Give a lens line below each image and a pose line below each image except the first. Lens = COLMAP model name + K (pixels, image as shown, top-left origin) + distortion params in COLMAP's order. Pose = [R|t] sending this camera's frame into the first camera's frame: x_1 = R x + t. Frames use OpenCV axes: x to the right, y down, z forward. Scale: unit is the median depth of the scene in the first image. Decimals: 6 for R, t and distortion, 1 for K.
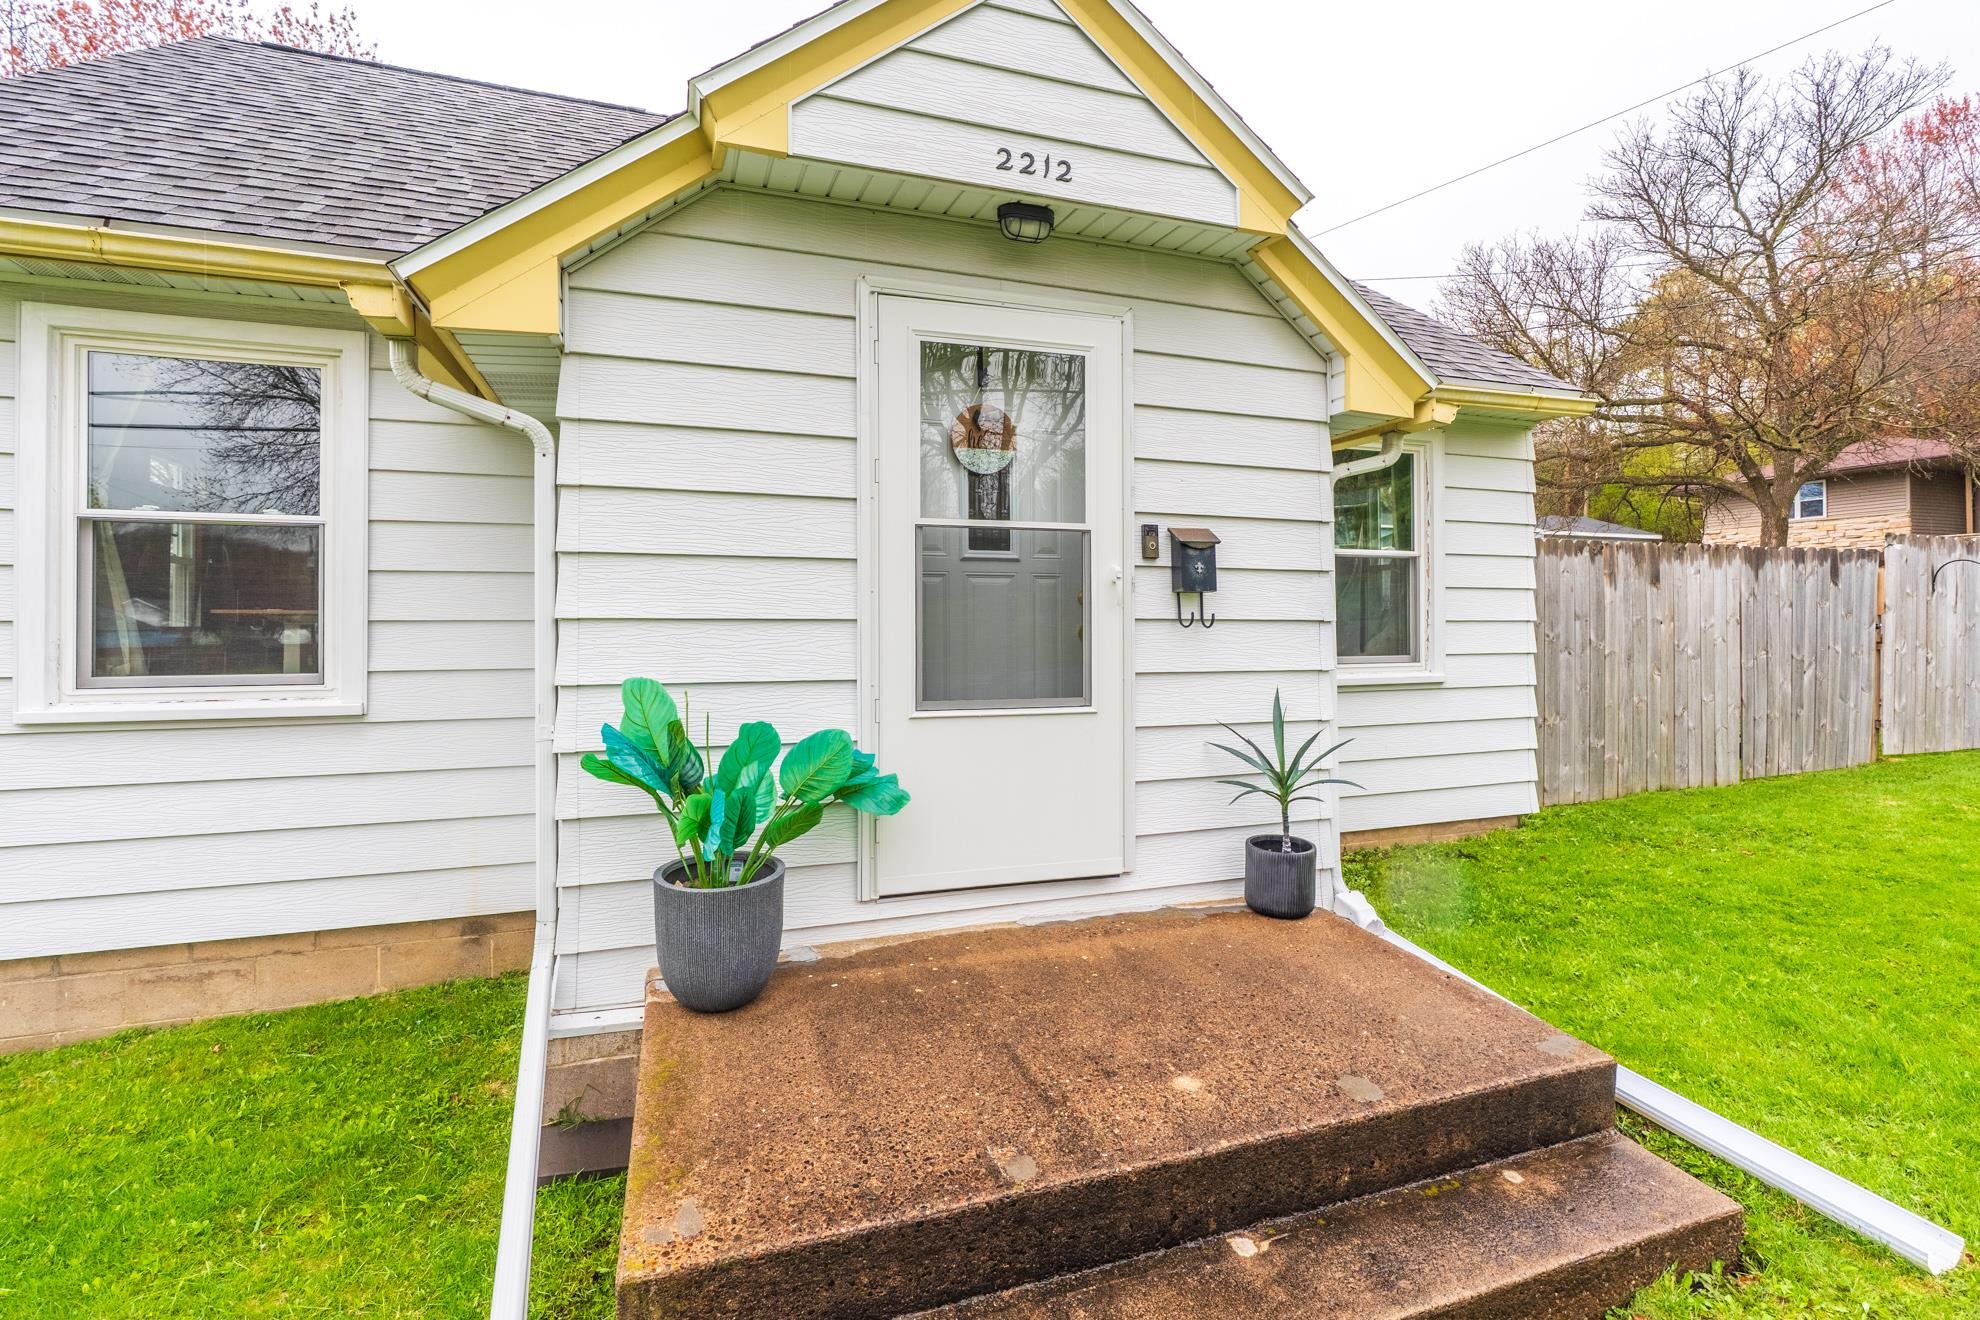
lens RADIAL K [[910.2, 0, 955.5], [0, 910.2, 618.4], [0, 0, 1]] dist [-0.006099, -0.000250]
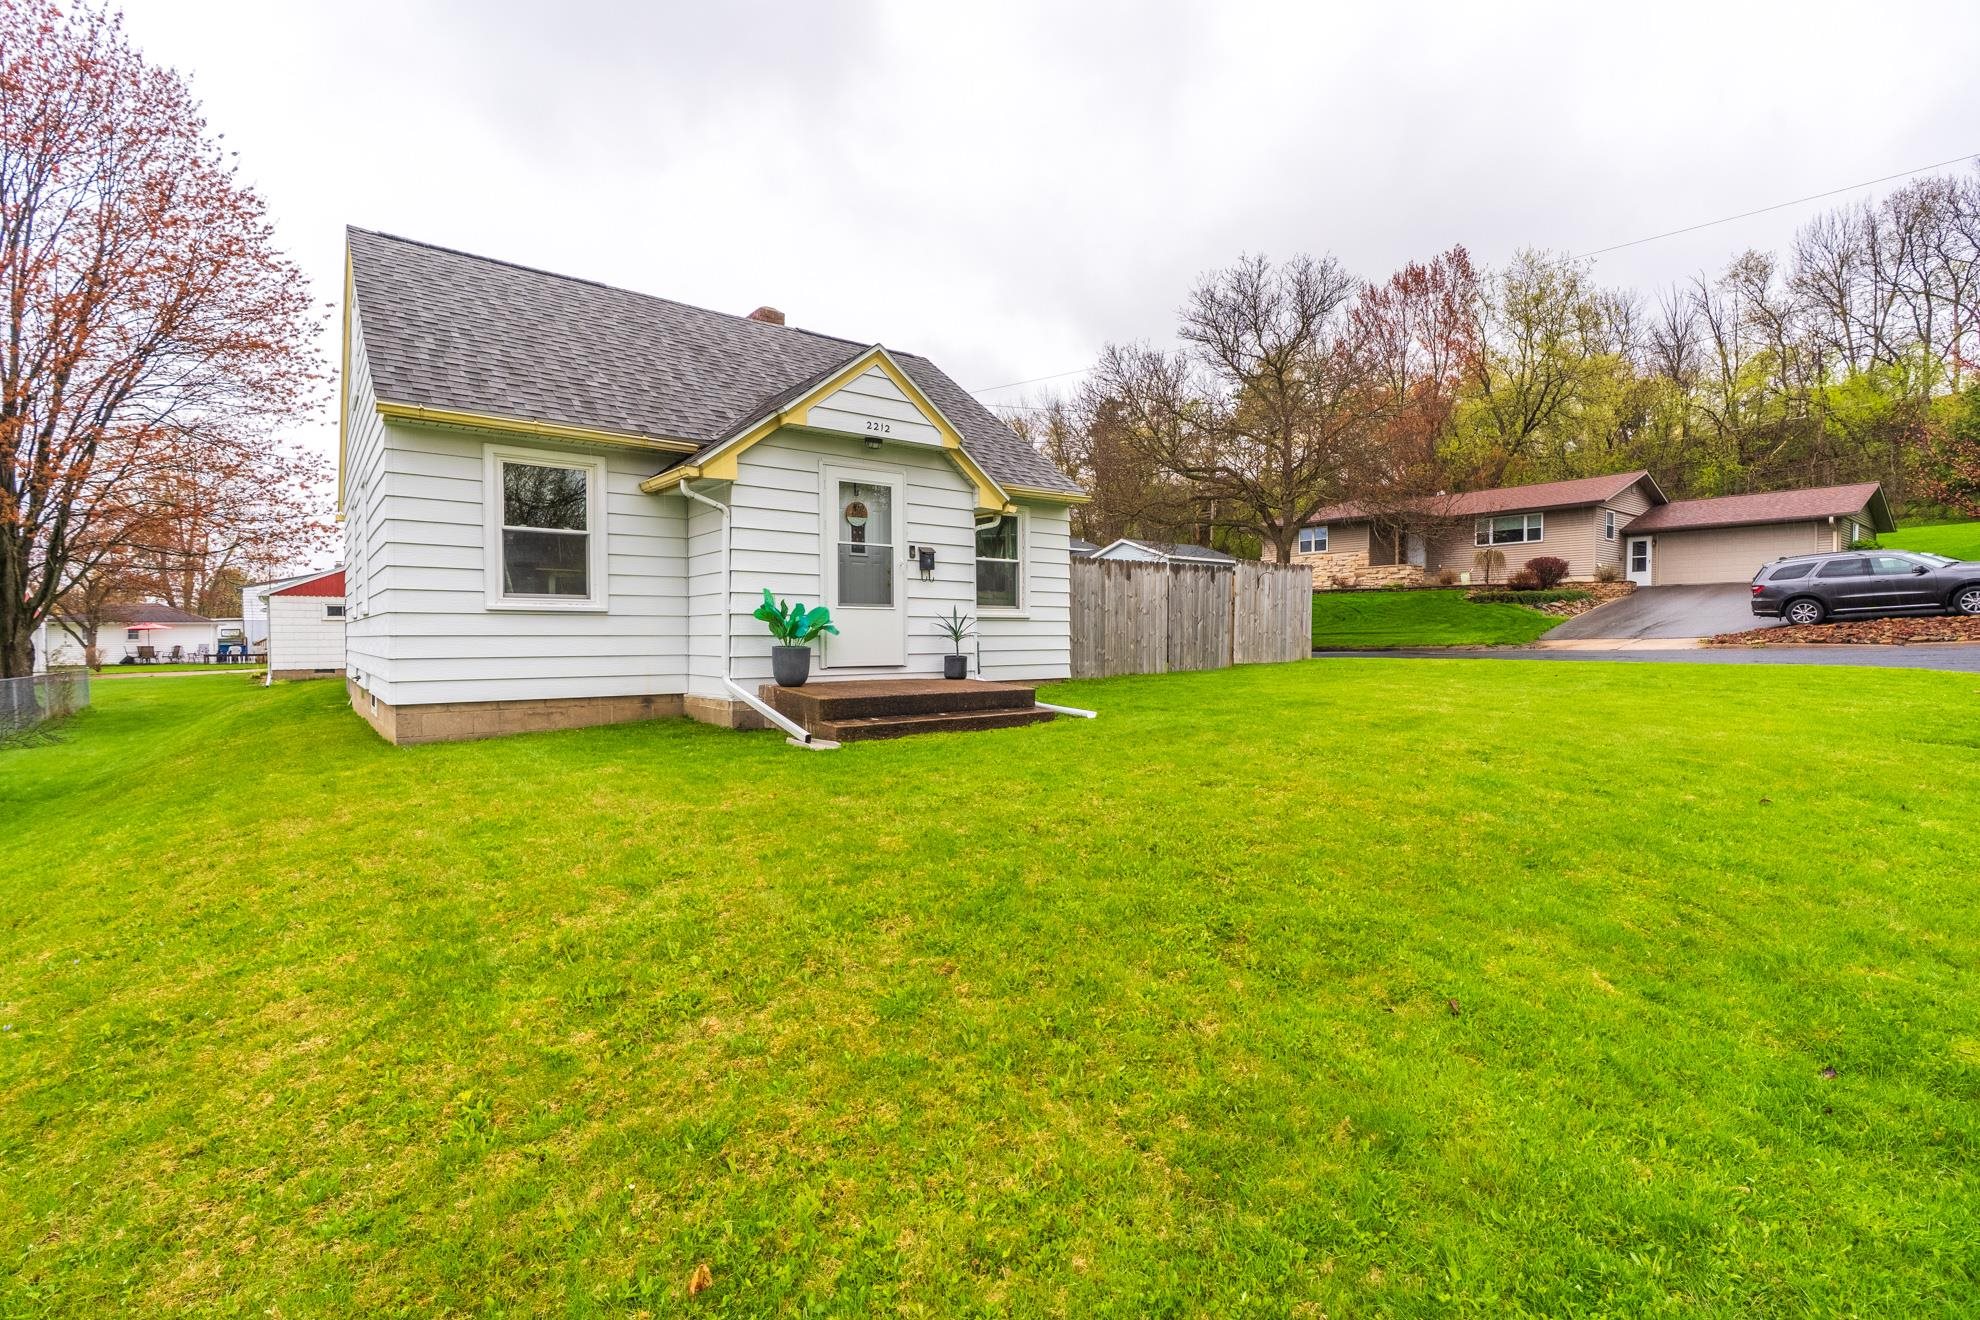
lens RADIAL K [[910.2, 0, 987.0], [0, 910.2, 660.1], [0, 0, 1]] dist [-0.006099, -0.000250]
pose [[0.941271, -0.010140, 0.337500, -0.501312], [-0.000013, 0.999548, 0.030065, 0.160022], [-0.337652, -0.028303, 0.940845, -1.671201]]
